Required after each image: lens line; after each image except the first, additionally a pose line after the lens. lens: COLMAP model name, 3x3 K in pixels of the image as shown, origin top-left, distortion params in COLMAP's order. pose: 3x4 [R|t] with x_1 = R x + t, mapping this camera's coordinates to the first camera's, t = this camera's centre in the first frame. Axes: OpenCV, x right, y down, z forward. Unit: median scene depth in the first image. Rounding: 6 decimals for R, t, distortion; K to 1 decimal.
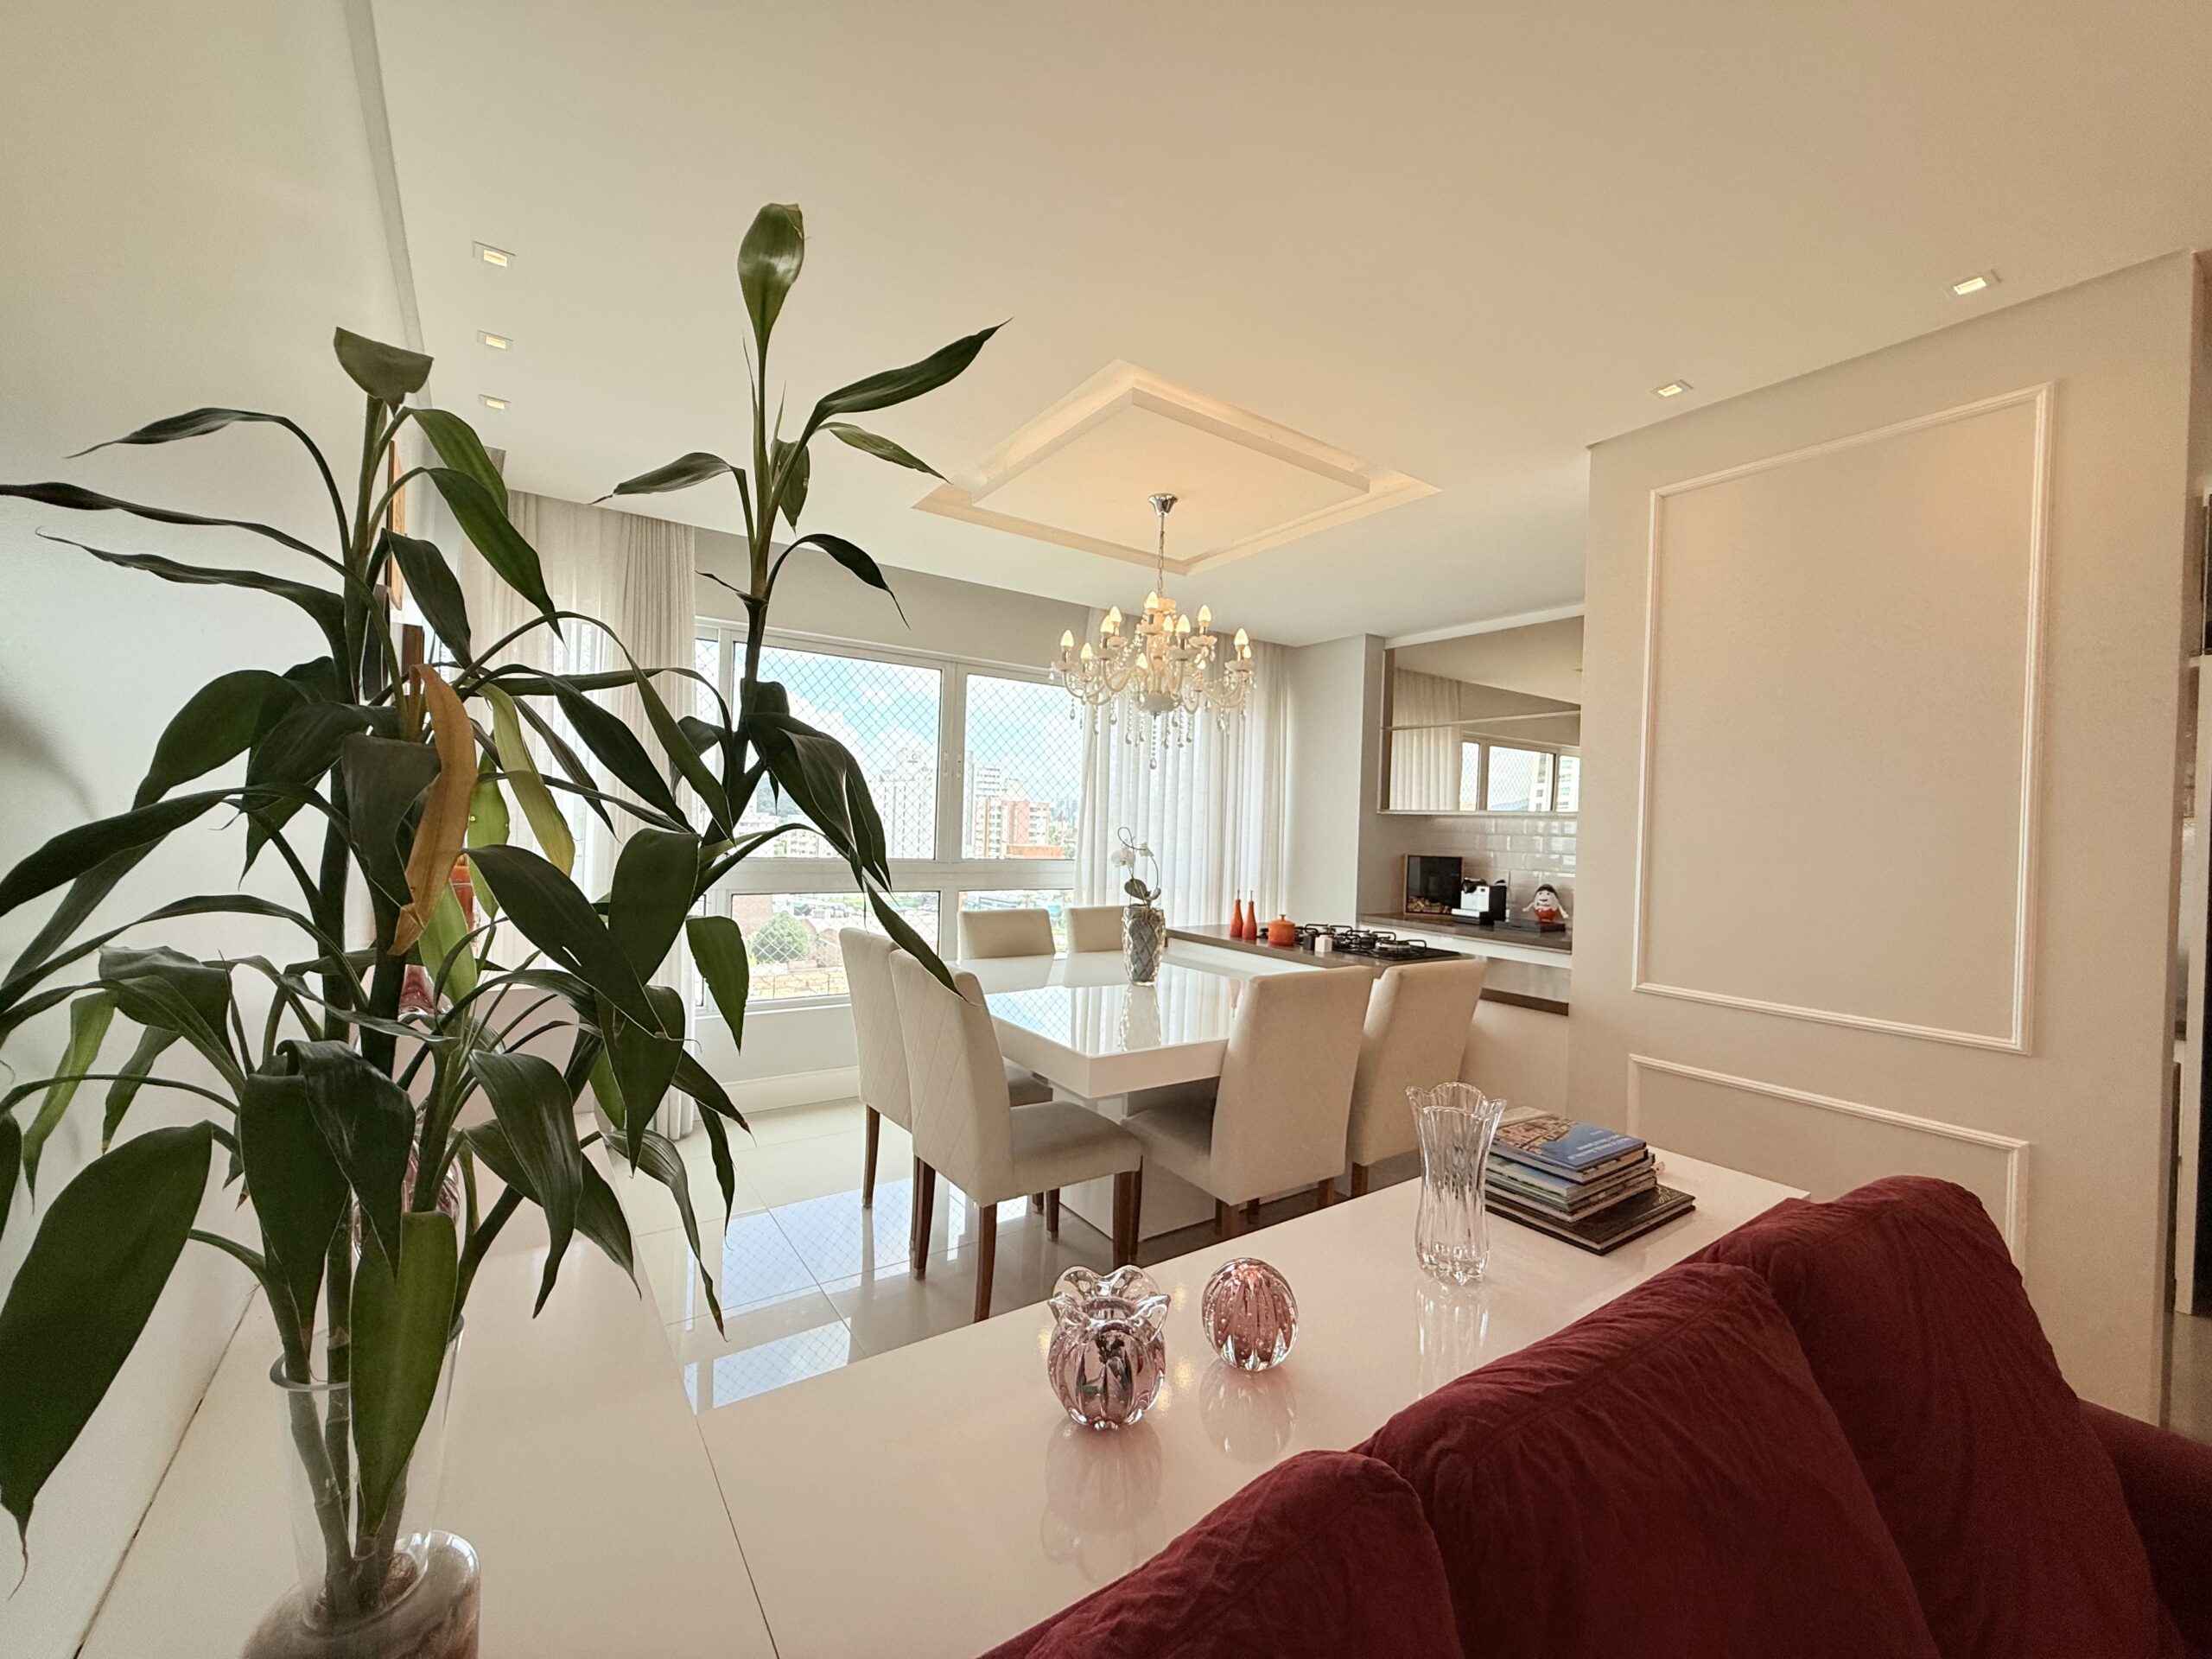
lens RADIAL K [[883.5, 0, 1101.2], [0, 883.5, 827.7], [0, 0, 1]] dist [-0.000643, 0.000139]
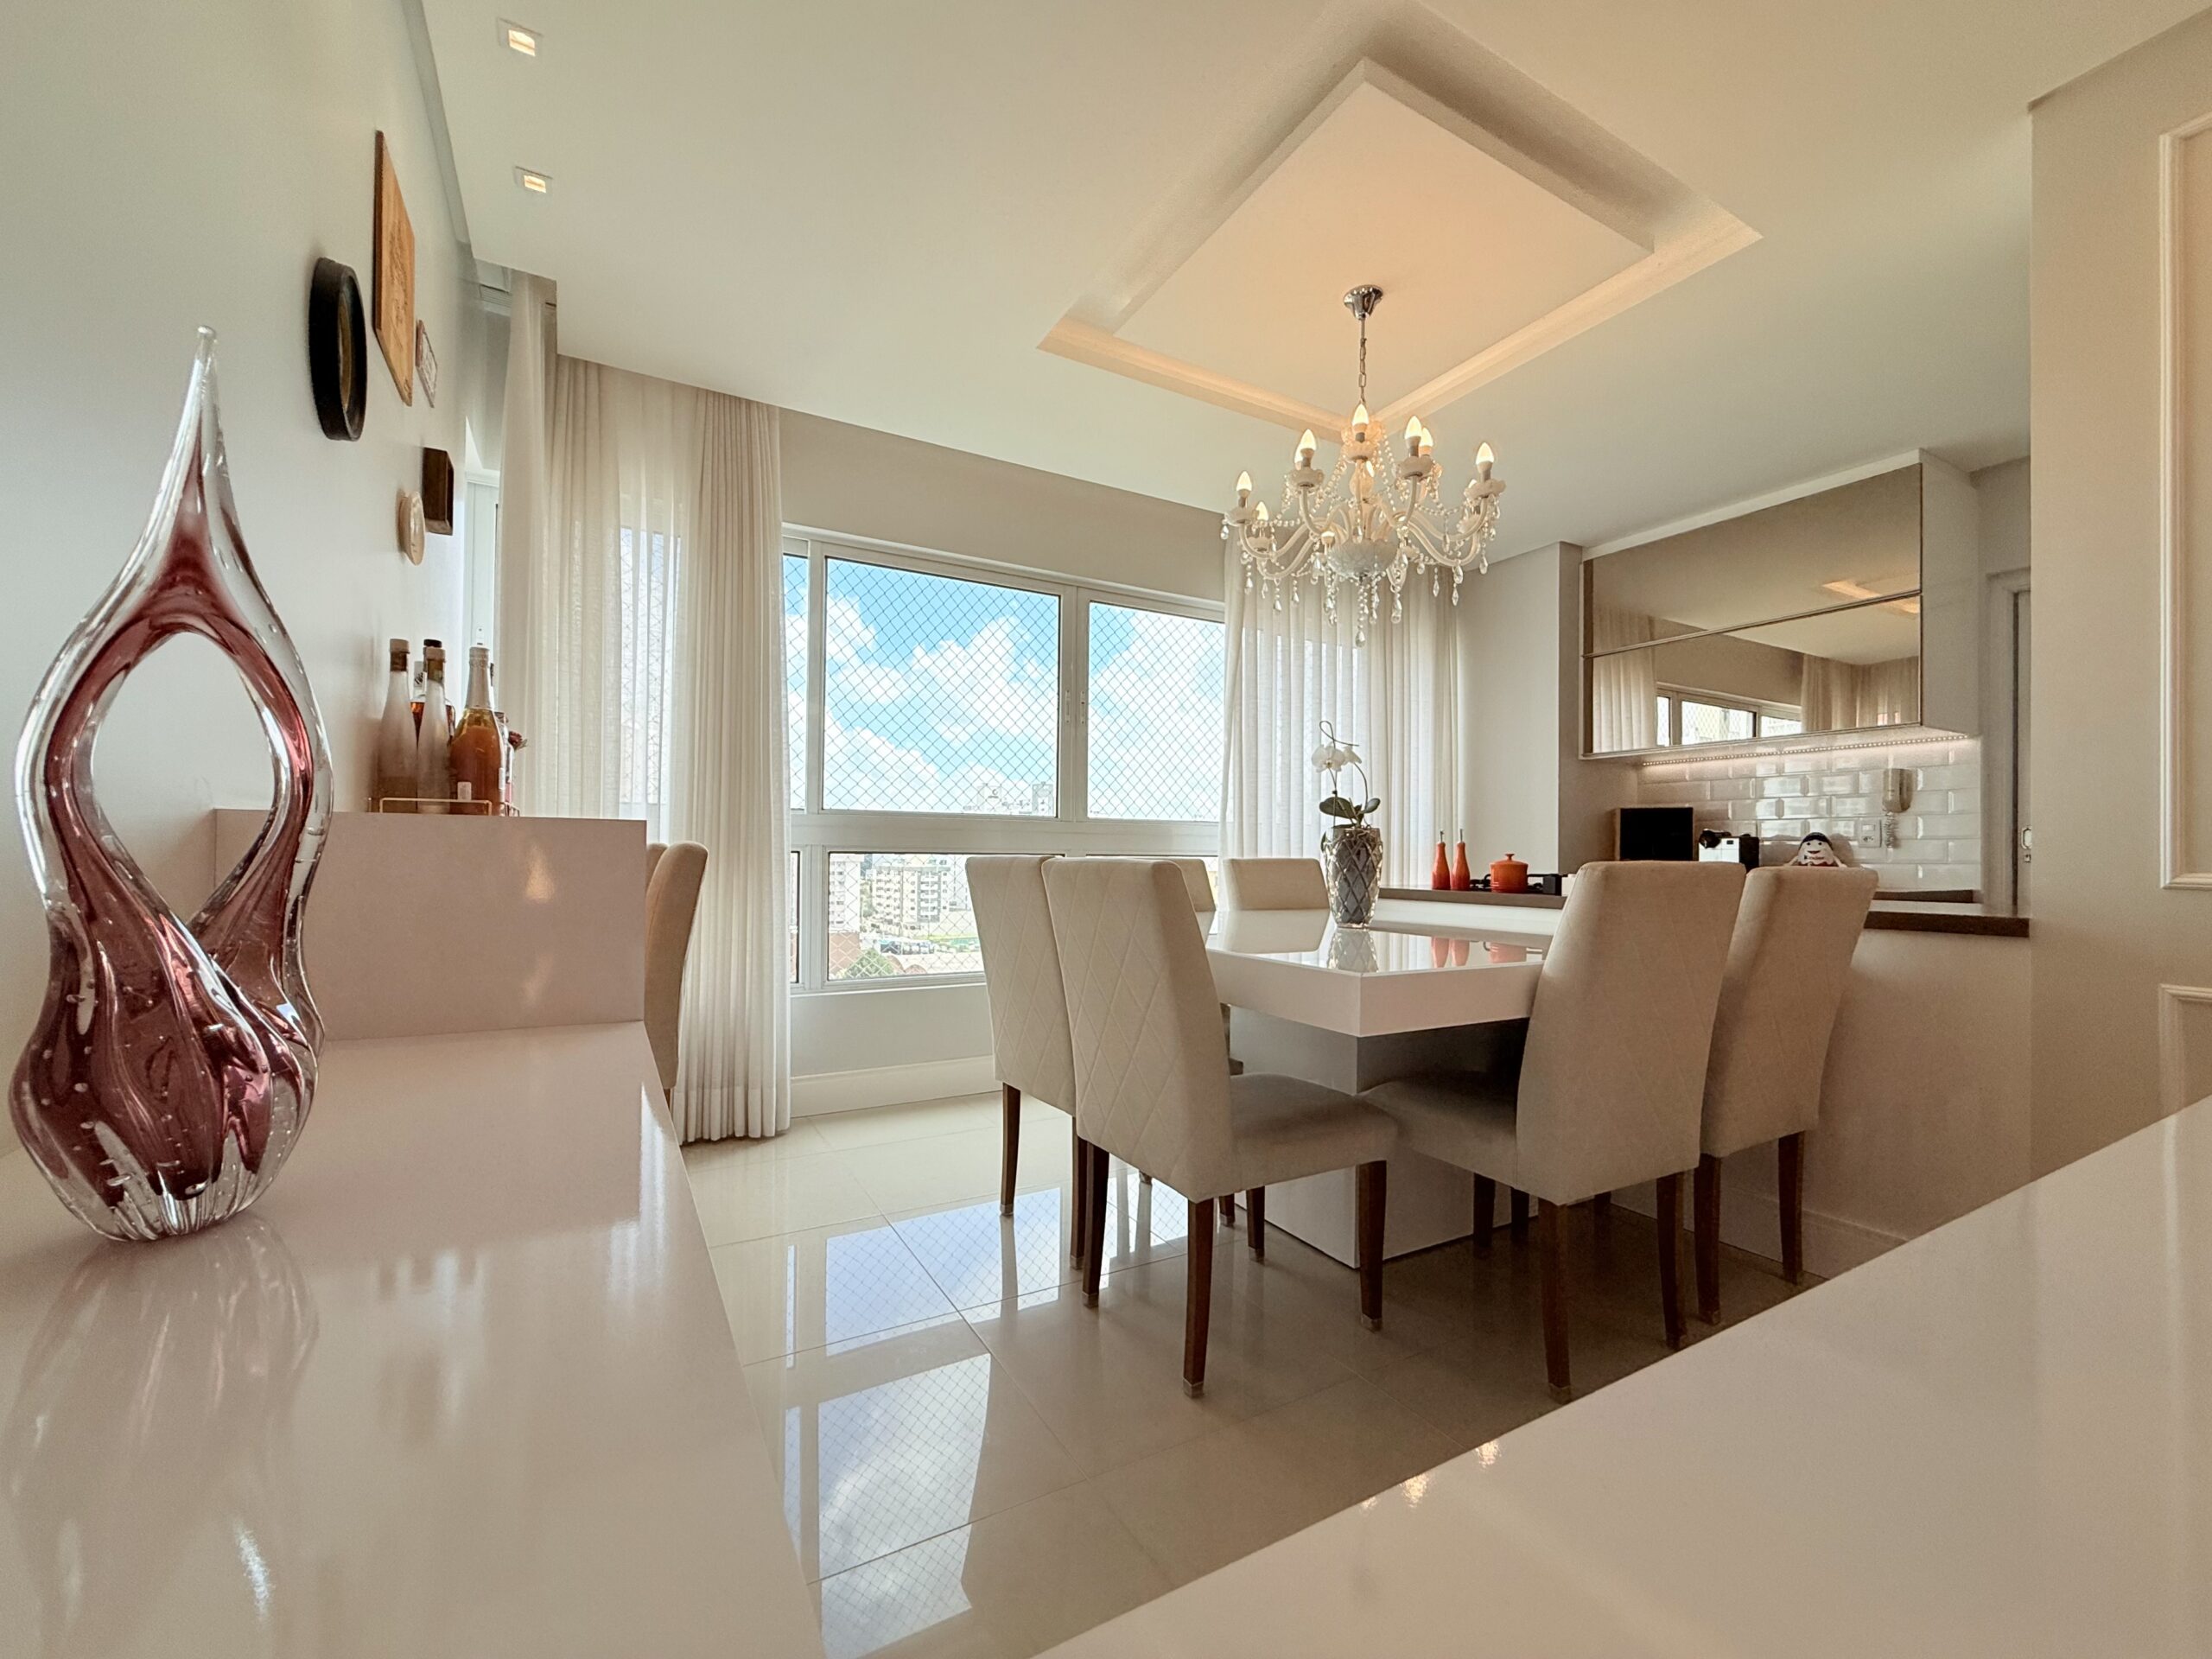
lens RADIAL K [[904.7, 0, 1103.9], [0, 904.7, 842.3], [0, 0, 1]] dist [0.002266, 0.000216]
pose [[0.995518, -0.025339, -0.091115, -0.092829], [0.023832, 0.999561, -0.017583, 0.109354], [0.091521, 0.015333, 0.995685, 0.193448]]
